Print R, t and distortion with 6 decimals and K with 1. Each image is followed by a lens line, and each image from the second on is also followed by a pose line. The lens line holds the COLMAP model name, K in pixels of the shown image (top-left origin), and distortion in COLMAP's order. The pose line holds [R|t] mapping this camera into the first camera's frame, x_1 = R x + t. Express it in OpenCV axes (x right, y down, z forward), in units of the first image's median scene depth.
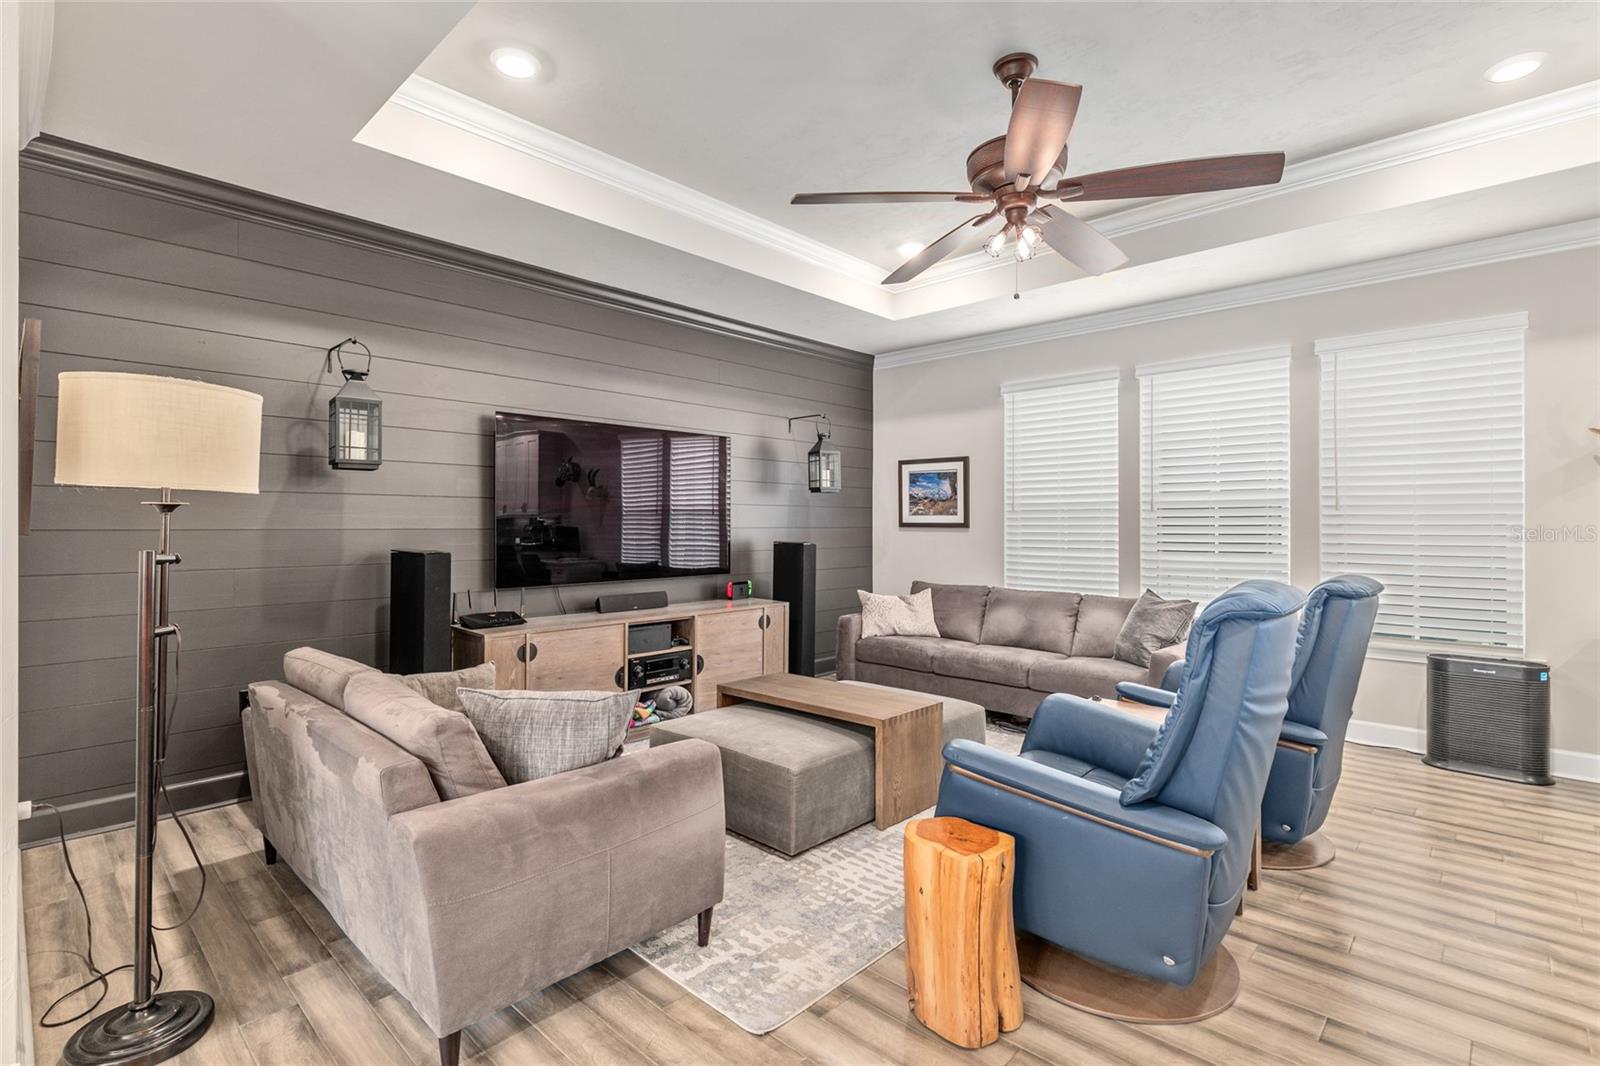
lens RADIAL K [[752.7, 0, 796.8], [0, 752.7, 526.5], [0, 0, 1]] dist [-0.001564, -0.000213]
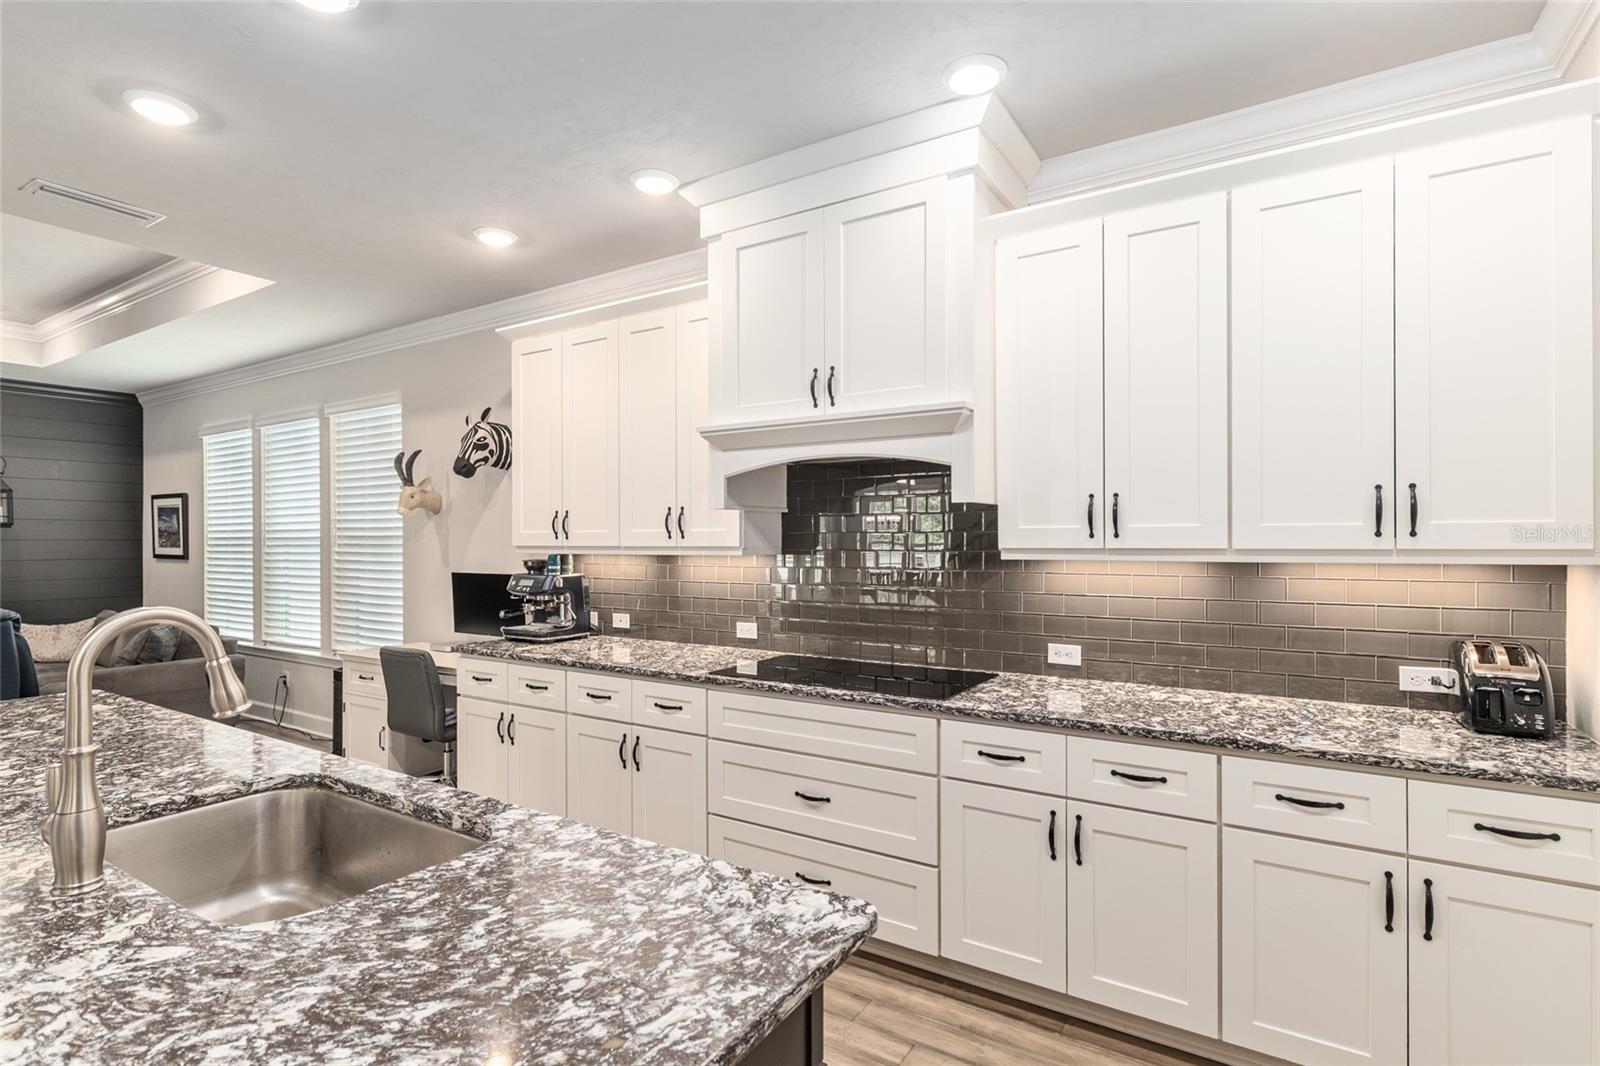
lens RADIAL K [[779.0, 0, 802.3], [0, 779.0, 544.4], [0, 0, 1]] dist [0.002430, -0.000979]
pose [[0.980172, -0.001482, 0.198143, 0.971778], [0.001317, 0.999999, 0.000965, -0.022345], [-0.198144, -0.000685, 0.980173, -0.291730]]
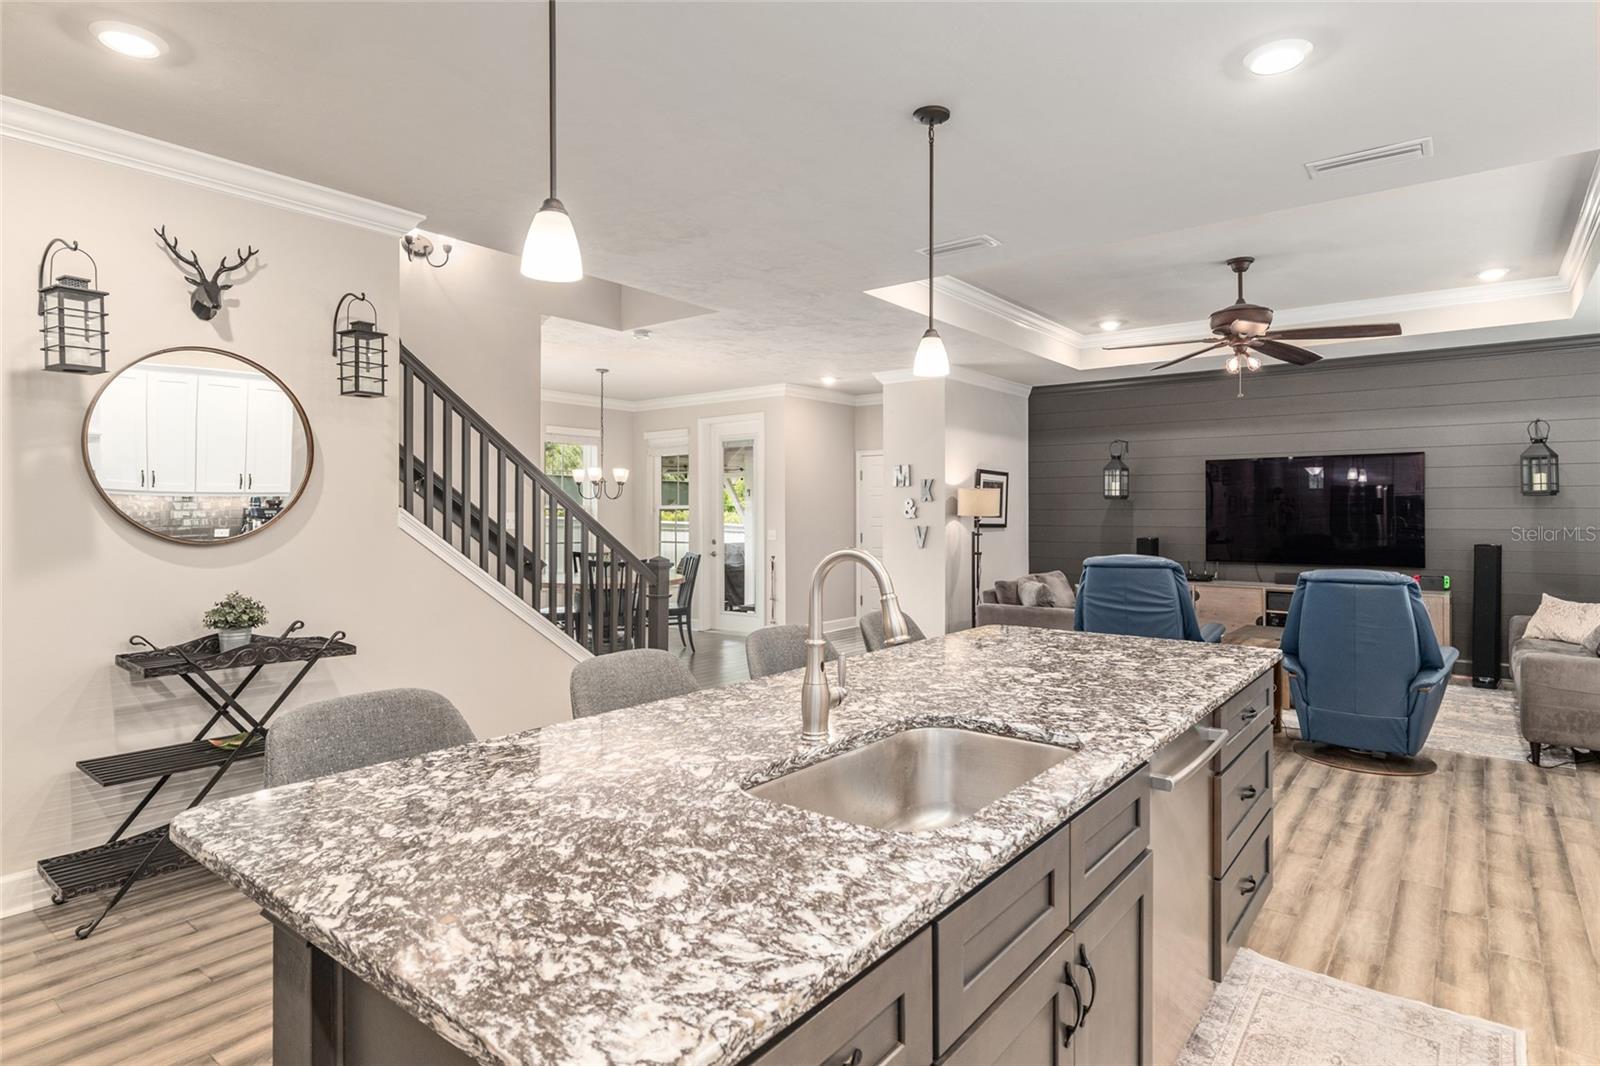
lens RADIAL K [[854.9, 0, 806.6], [0, 854.9, 509.6], [0, 0, 1]] dist [0.003731, -0.001185]
pose [[0.092066, -0.004720, -0.995742, 1.154586], [-0.003279, 0.999982, -0.005043, -0.018473], [0.995747, 0.003730, 0.092049, -0.088177]]
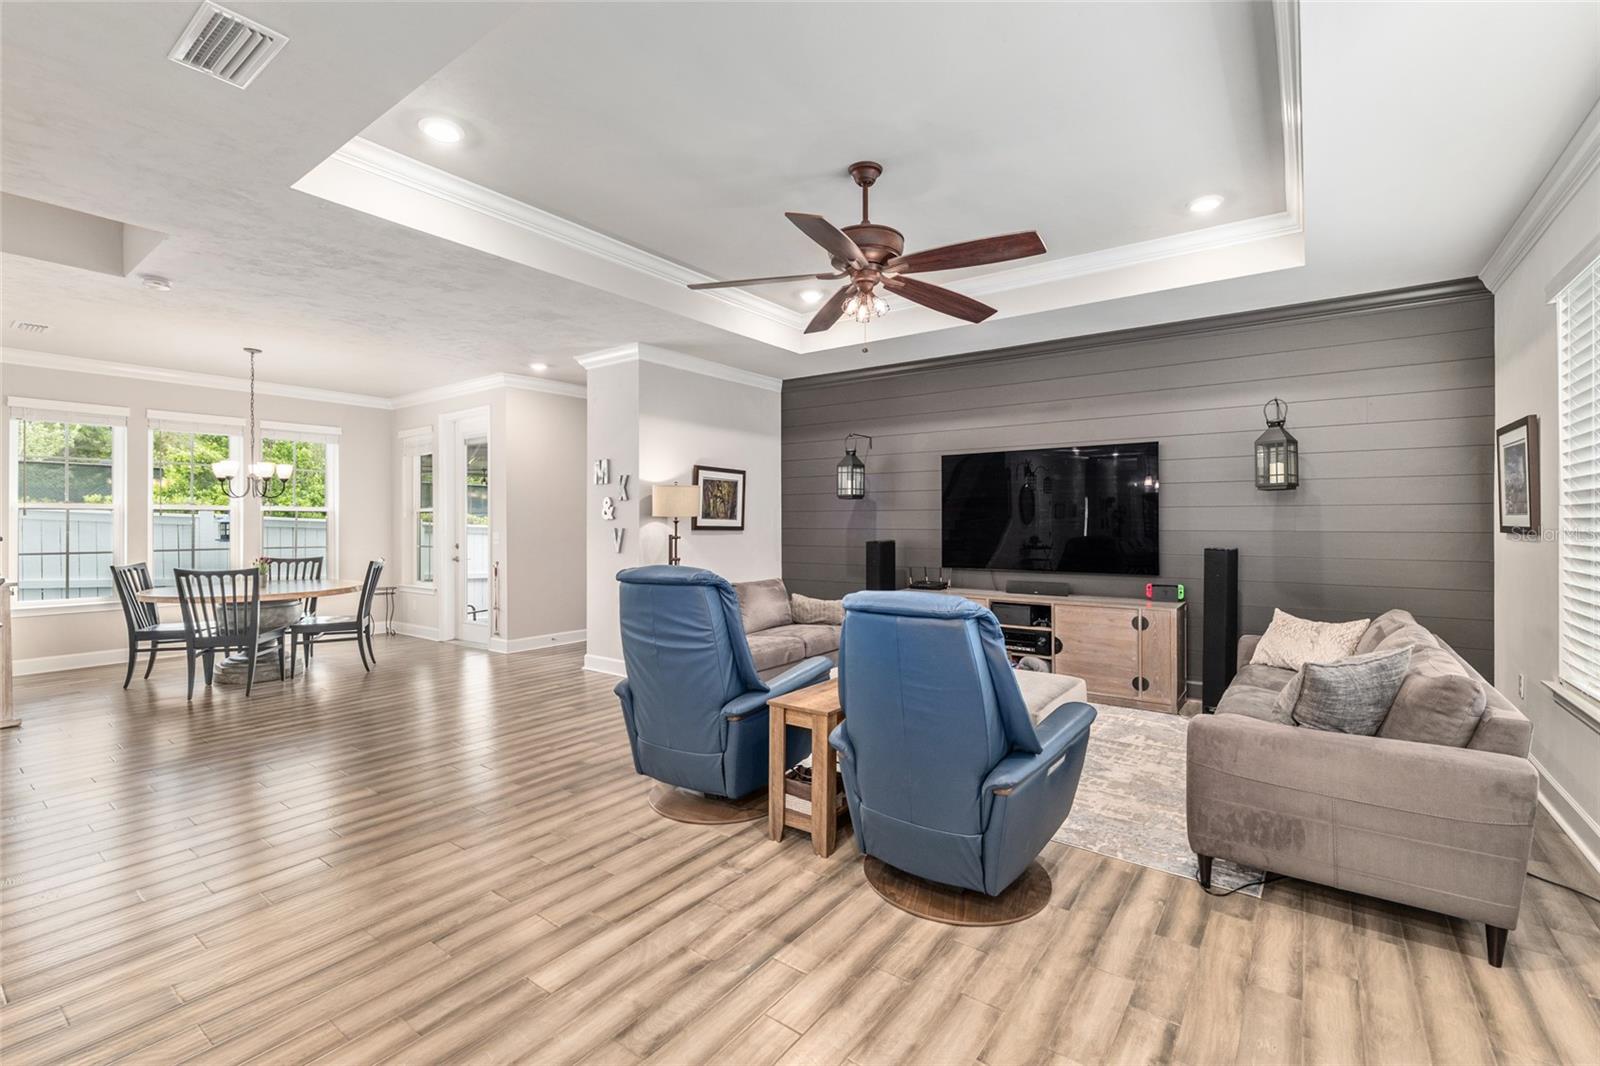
lens RADIAL K [[698.7, 0, 799.4], [0, 698.7, 522.0], [0, 0, 1]] dist [-0.002683, -0.000323]
pose [[0.126551, -0.000492, -0.991960, 0.784227], [-0.002723, 0.999996, -0.000844, -0.007427], [0.991956, 0.002808, 0.126549, 0.398839]]
